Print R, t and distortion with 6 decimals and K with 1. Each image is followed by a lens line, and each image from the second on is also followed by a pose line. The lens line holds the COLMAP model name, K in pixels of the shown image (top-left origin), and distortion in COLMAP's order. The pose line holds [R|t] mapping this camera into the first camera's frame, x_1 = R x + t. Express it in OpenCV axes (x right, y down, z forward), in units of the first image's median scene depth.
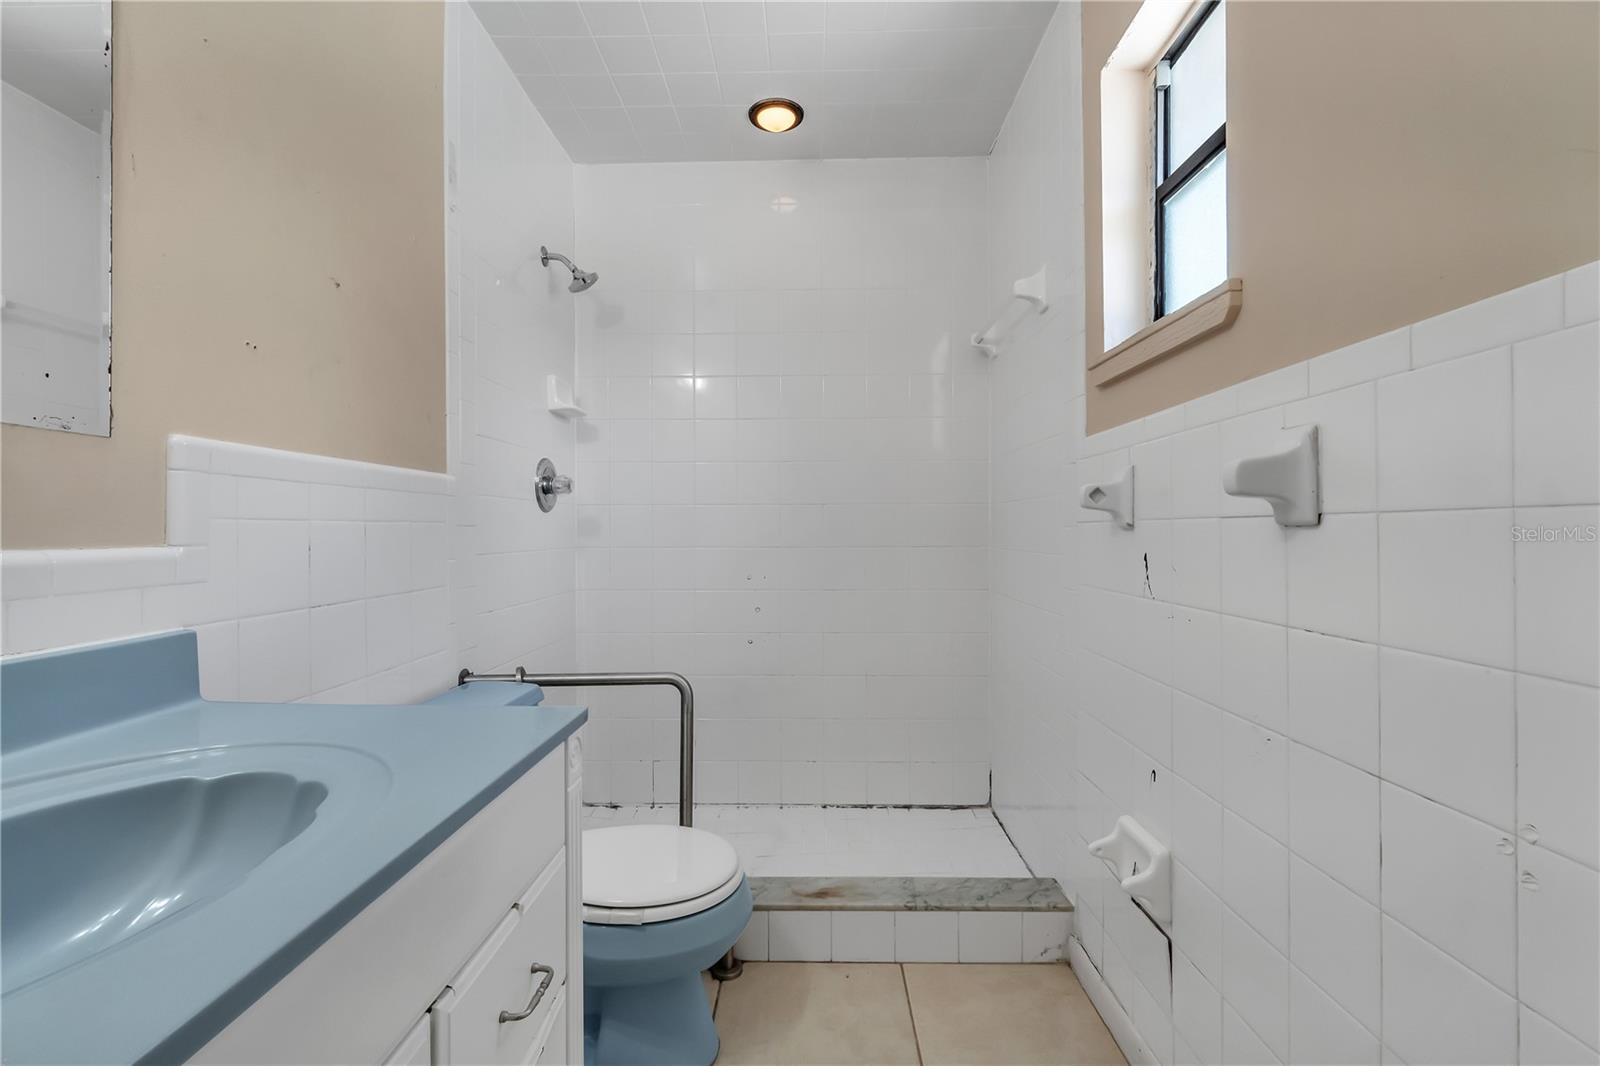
lens RADIAL K [[698.3, 0, 794.4], [0, 698.3, 540.4], [0, 0, 1]] dist [-0.002573, 0.000103]
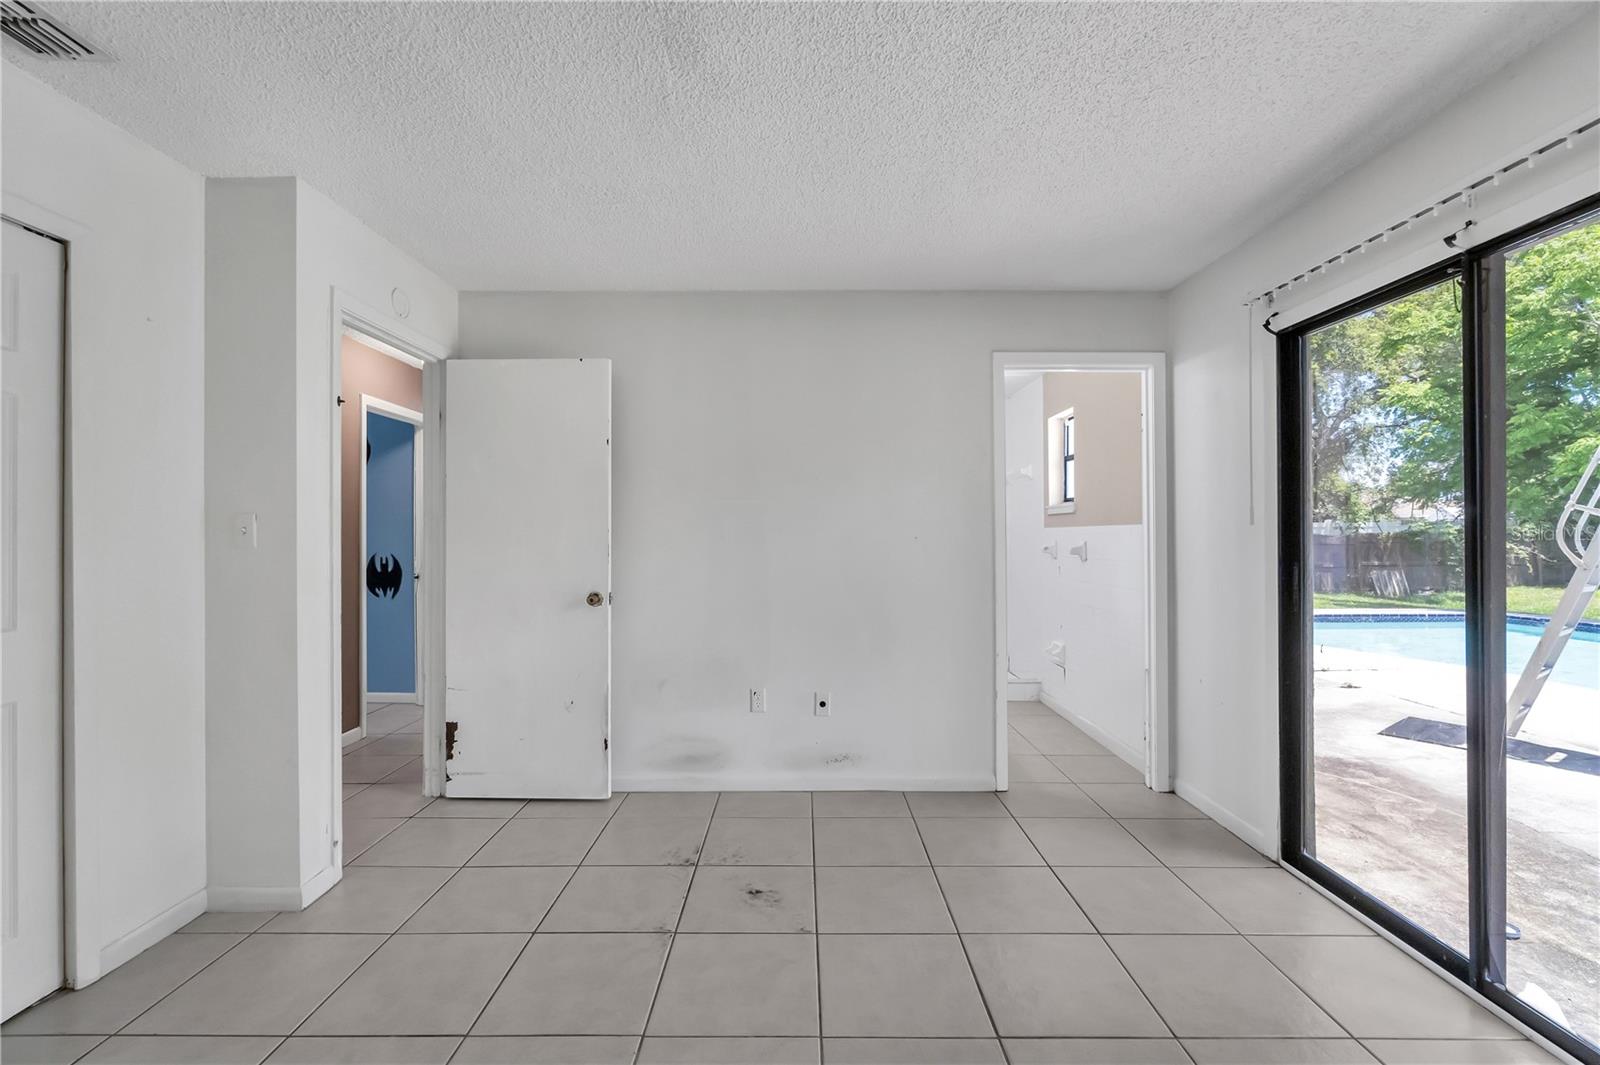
lens RADIAL K [[698.3, 0, 794.4], [0, 698.3, 539.9], [0, 0, 1]] dist [-0.002573, 0.000103]
pose [[0.999937, -0.001142, 0.011156, -0.840866], [0.001200, 0.999986, -0.005200, -0.092018], [-0.011150, 0.005213, 0.999924, -2.410398]]
